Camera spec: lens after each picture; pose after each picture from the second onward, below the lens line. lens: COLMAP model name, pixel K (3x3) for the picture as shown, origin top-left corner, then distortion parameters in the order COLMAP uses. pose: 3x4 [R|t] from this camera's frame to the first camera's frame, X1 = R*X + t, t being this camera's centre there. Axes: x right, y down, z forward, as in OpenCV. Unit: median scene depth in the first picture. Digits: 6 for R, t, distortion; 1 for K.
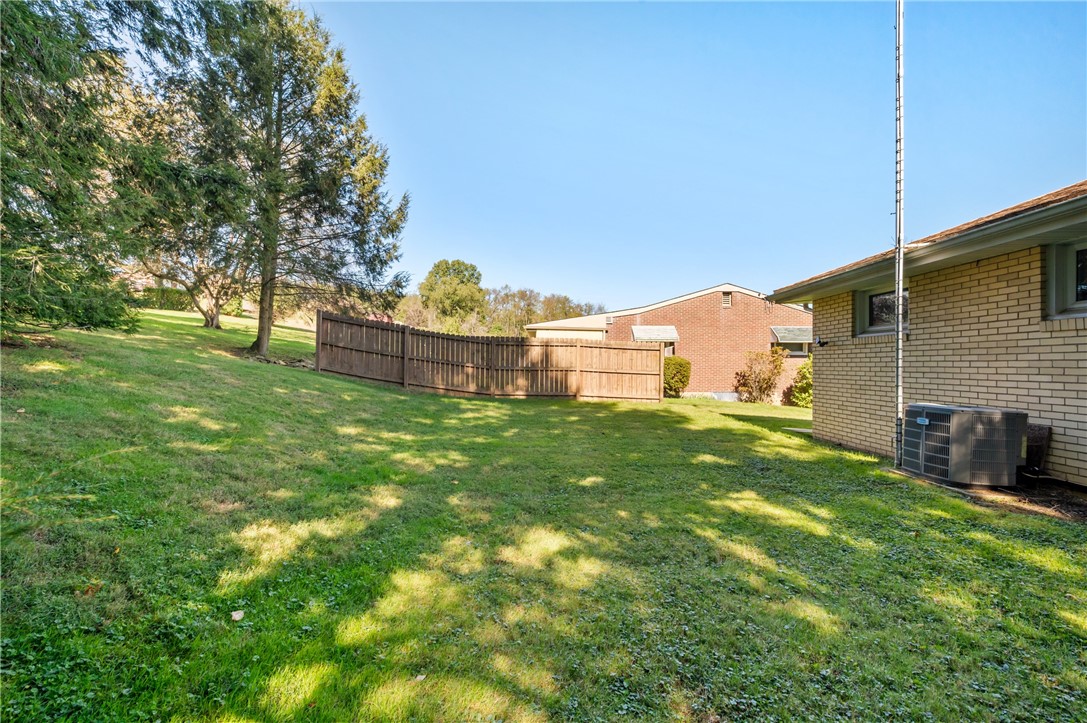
lens RADIAL K [[475.6, 0, 544.5], [0, 475.6, 363.7], [0, 0, 1]] dist [0.002120, -0.001078]
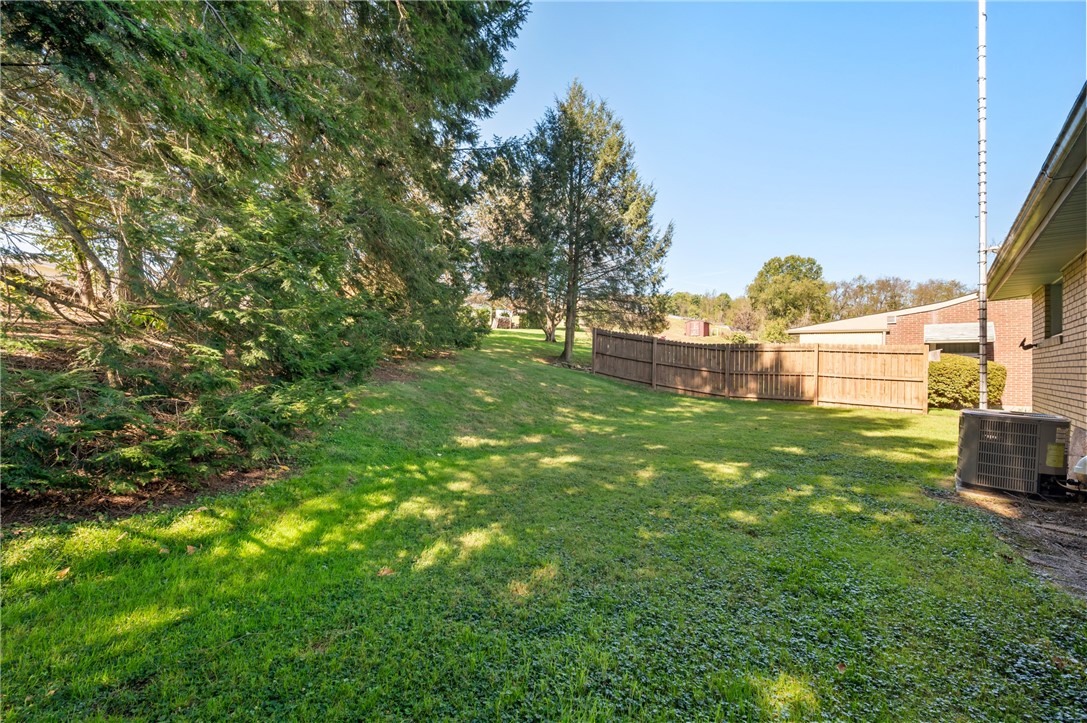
lens RADIAL K [[475.6, 0, 542.6], [0, 475.6, 362.5], [0, 0, 1]] dist [0.002120, -0.001078]
pose [[0.776372, -0.003211, -0.630266, 0.218327], [-0.004309, 0.999937, -0.010403, -0.000196], [0.630260, 0.010792, 0.776309, -0.112262]]
